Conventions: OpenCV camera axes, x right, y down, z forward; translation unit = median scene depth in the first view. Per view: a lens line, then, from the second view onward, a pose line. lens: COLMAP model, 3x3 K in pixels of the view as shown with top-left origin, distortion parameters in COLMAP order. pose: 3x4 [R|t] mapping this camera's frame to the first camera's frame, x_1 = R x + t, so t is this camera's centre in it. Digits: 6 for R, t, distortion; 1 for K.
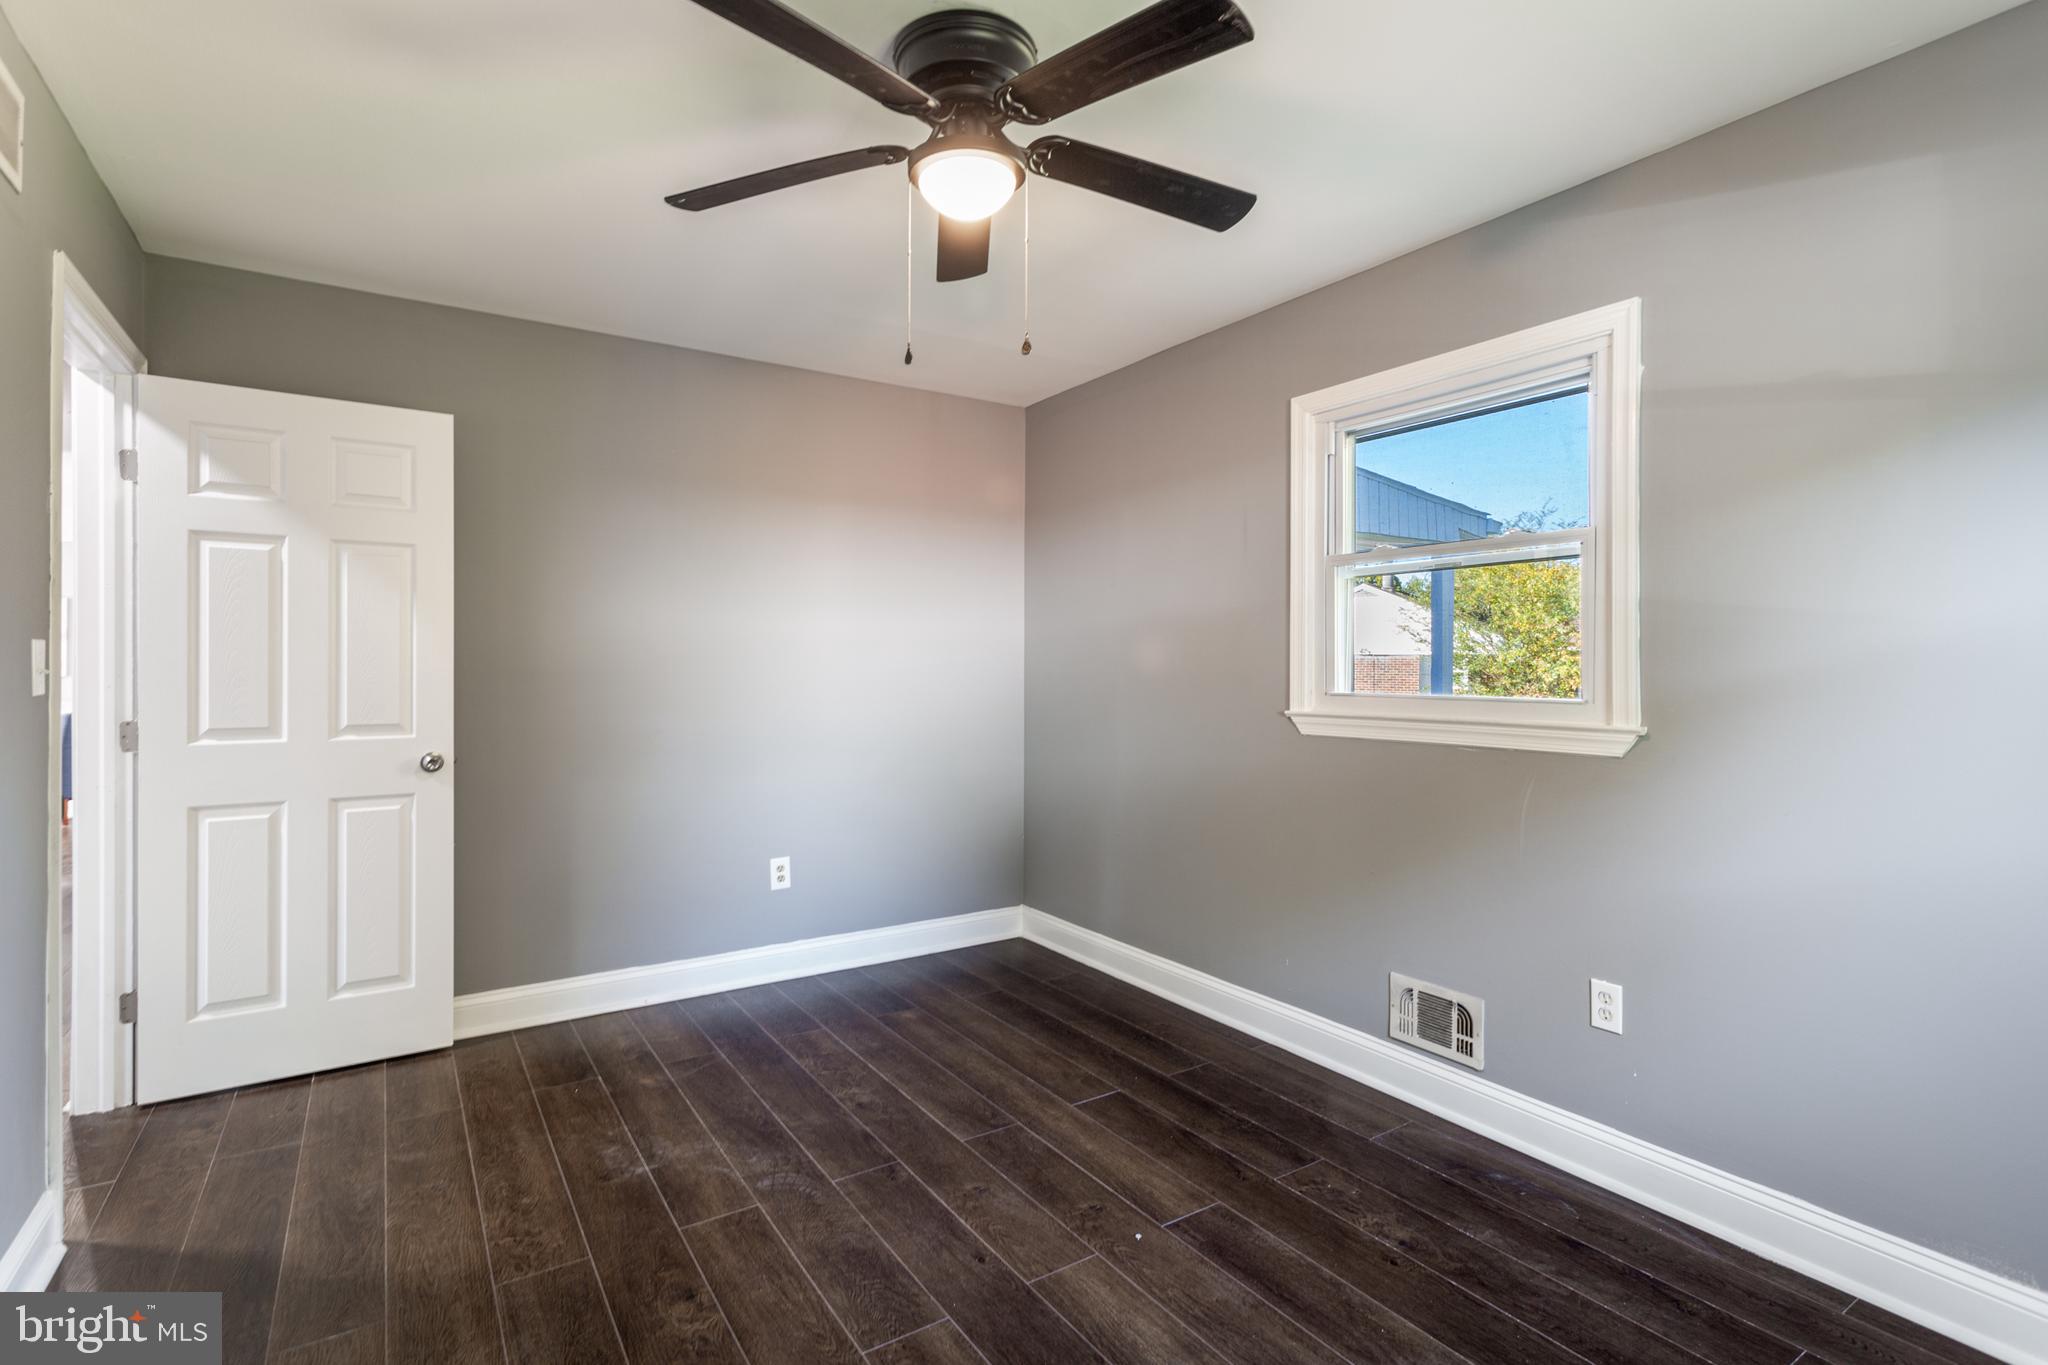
lens RADIAL K [[959.2, 0, 1030.8], [0, 959.2, 662.3], [0, 0, 1]] dist [0.000252, 0.000054]
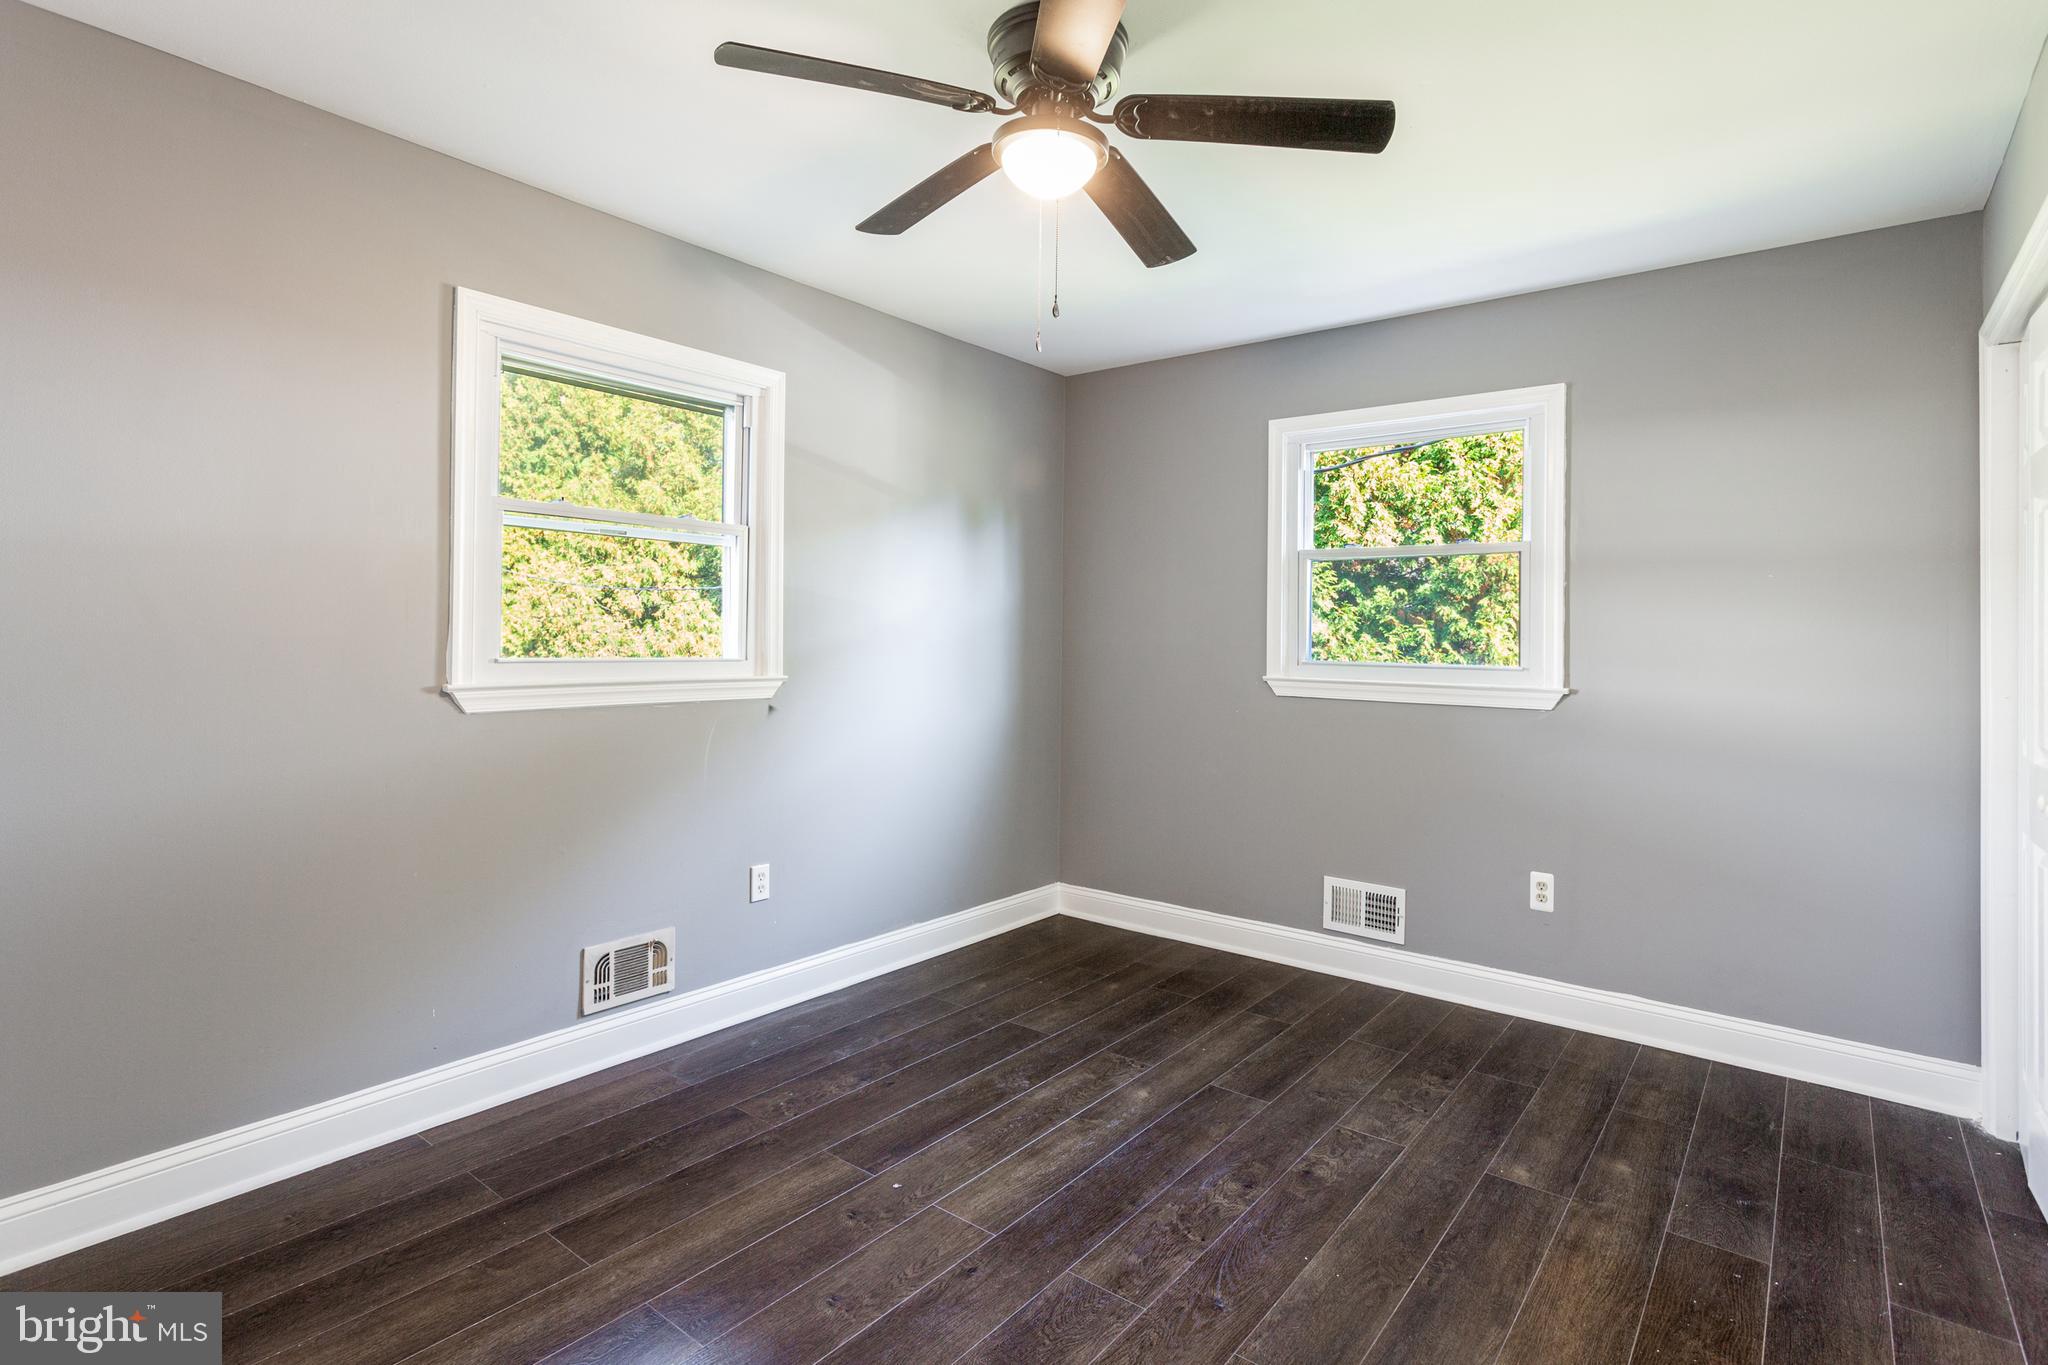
lens RADIAL K [[998.0, 0, 1001.6], [0, 998.0, 623.1], [0, 0, 1]] dist [0.001856, -0.000045]
pose [[-0.283515, 0.007017, 0.958942, -0.859143], [-0.018645, 0.999744, -0.012828, 0.002402], [-0.958787, -0.021516, -0.283311, 1.084504]]
